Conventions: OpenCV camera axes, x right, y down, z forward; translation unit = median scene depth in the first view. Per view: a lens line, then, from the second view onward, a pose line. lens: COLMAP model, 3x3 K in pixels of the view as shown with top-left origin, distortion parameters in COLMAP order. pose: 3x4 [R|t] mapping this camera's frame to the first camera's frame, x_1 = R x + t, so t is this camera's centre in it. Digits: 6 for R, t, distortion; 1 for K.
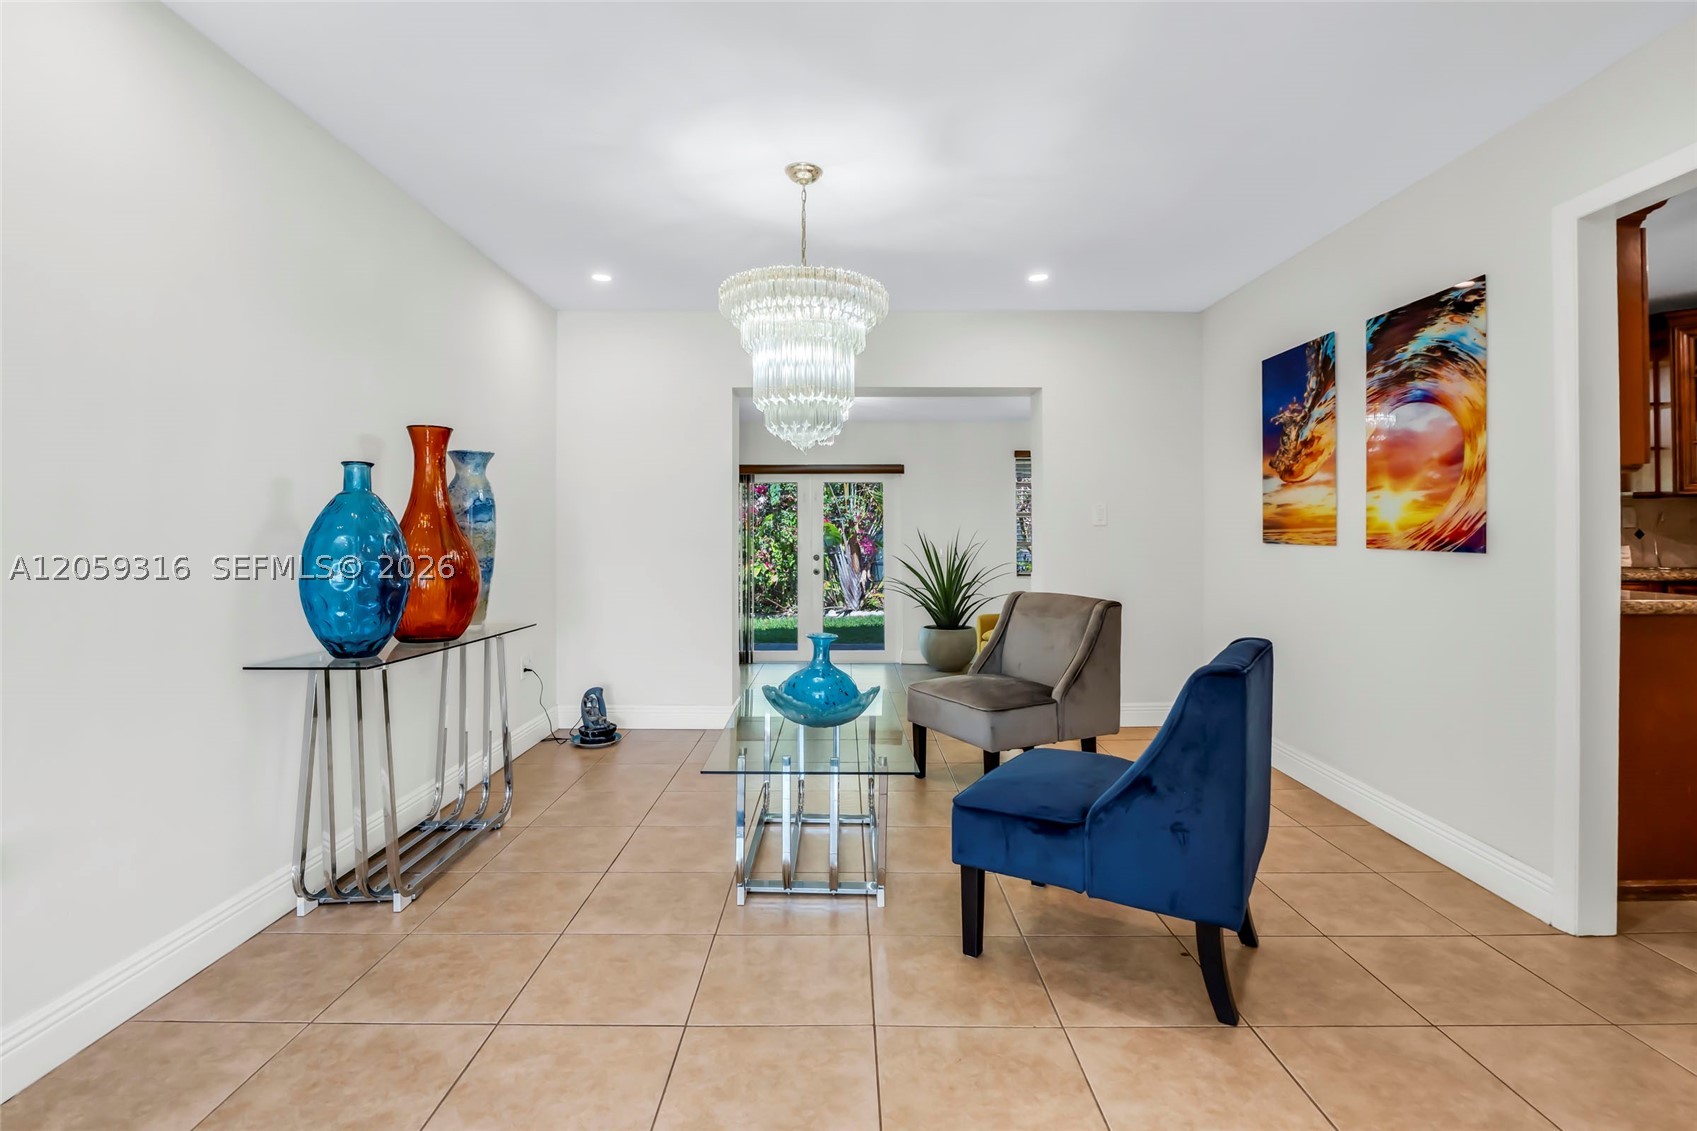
lens RADIAL K [[806.5, 0, 848.4], [0, 806.5, 519.2], [0, 0, 1]] dist [-0.015769, 0.000304]
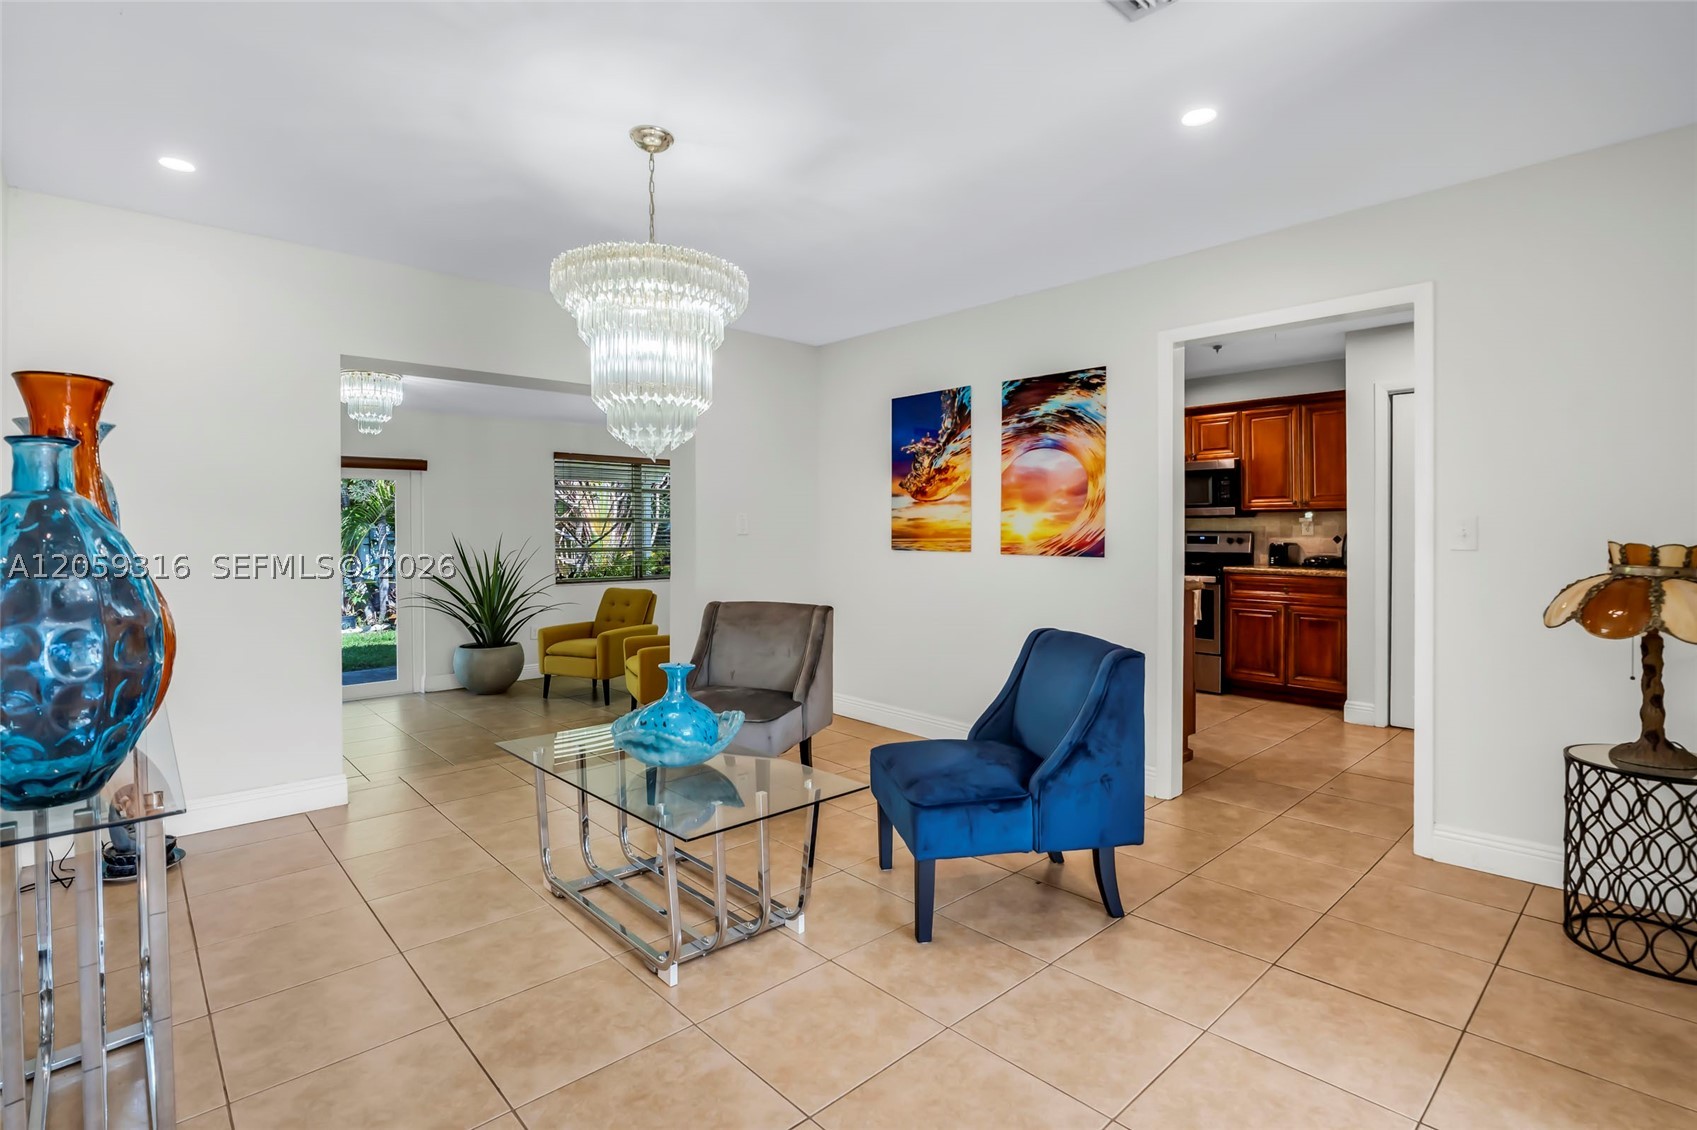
lens RADIAL K [[801.2, 0, 848.1], [0, 801.2, 535.2], [0, 0, 1]] dist [-0.015860, 0.000450]
pose [[0.738952, -0.005600, 0.673735, -0.465754], [-0.008074, 0.999820, 0.017167, -0.016832], [-0.673709, -0.018125, 0.738774, 0.203278]]
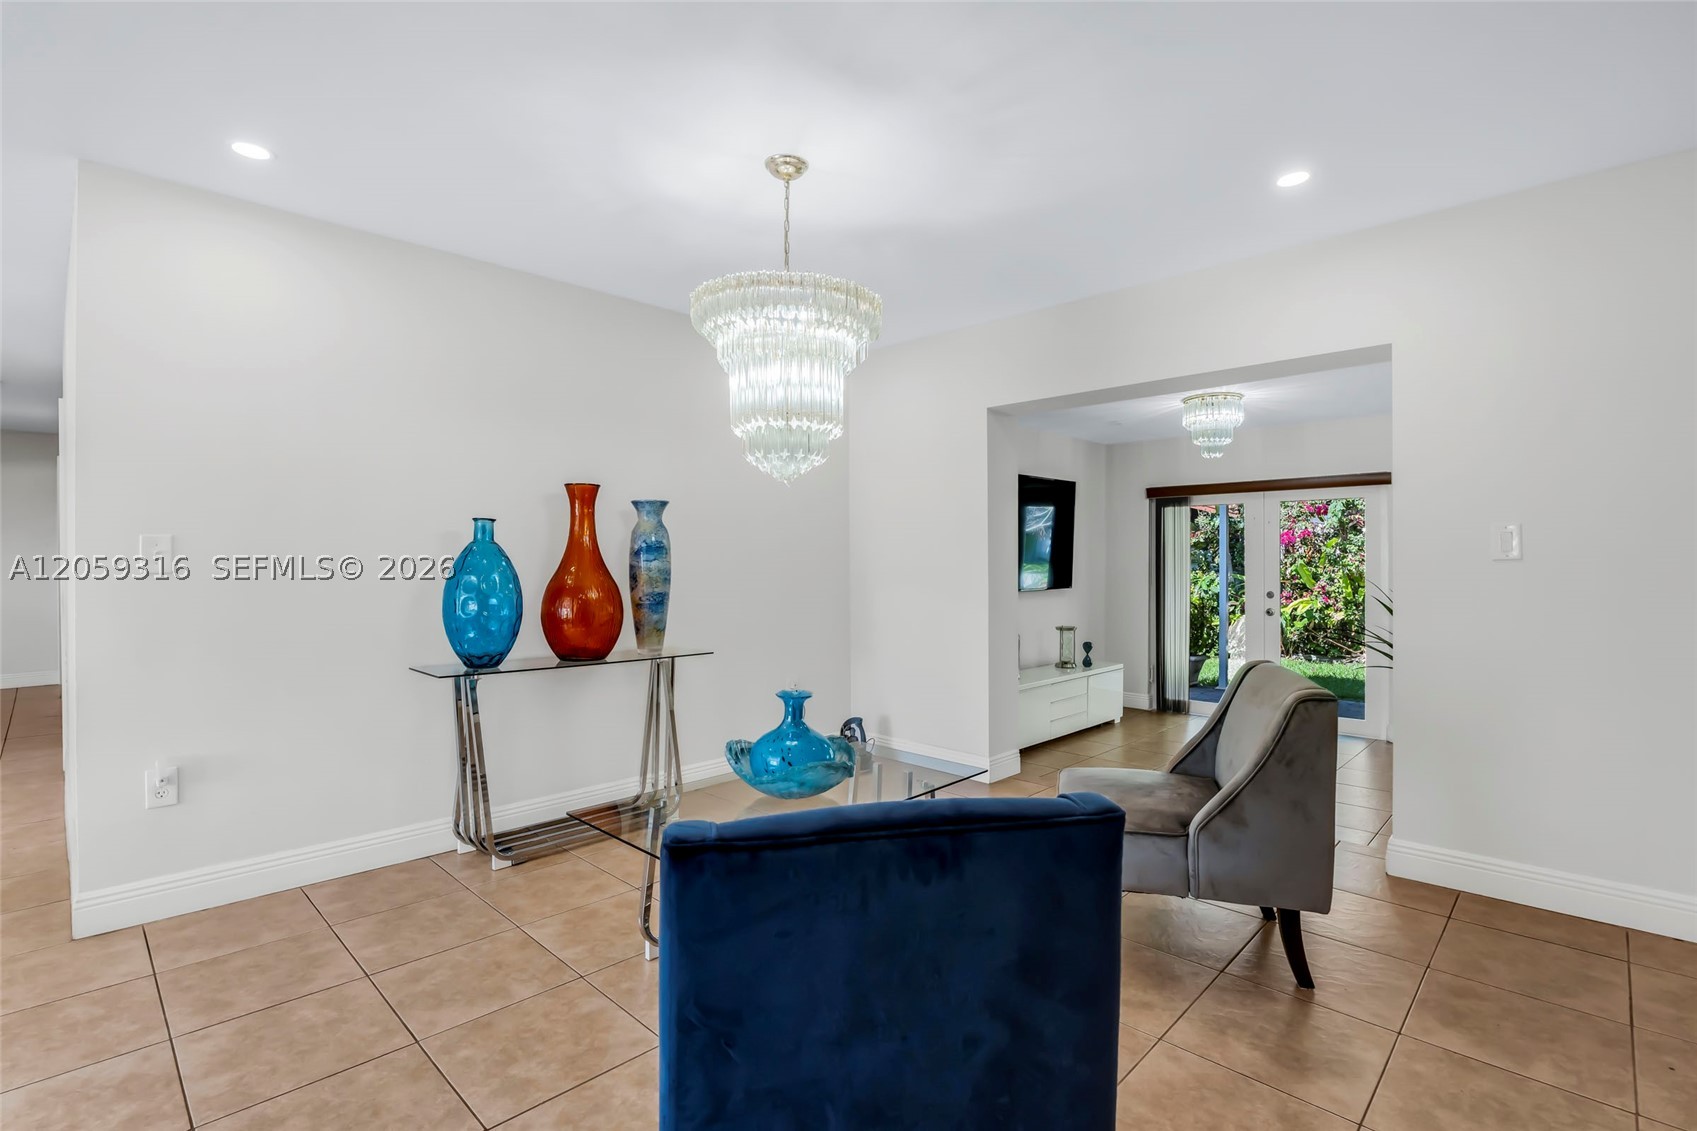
lens RADIAL K [[786.8, 0, 853.2], [0, 786.8, 558.5], [0, 0, 1]] dist [-0.016685, 0.000138]
pose [[0.718569, 0.000627, -0.695455, 0.573243], [0.012142, 0.999836, 0.013446, -0.012255], [0.695349, -0.018106, 0.718444, 0.410034]]
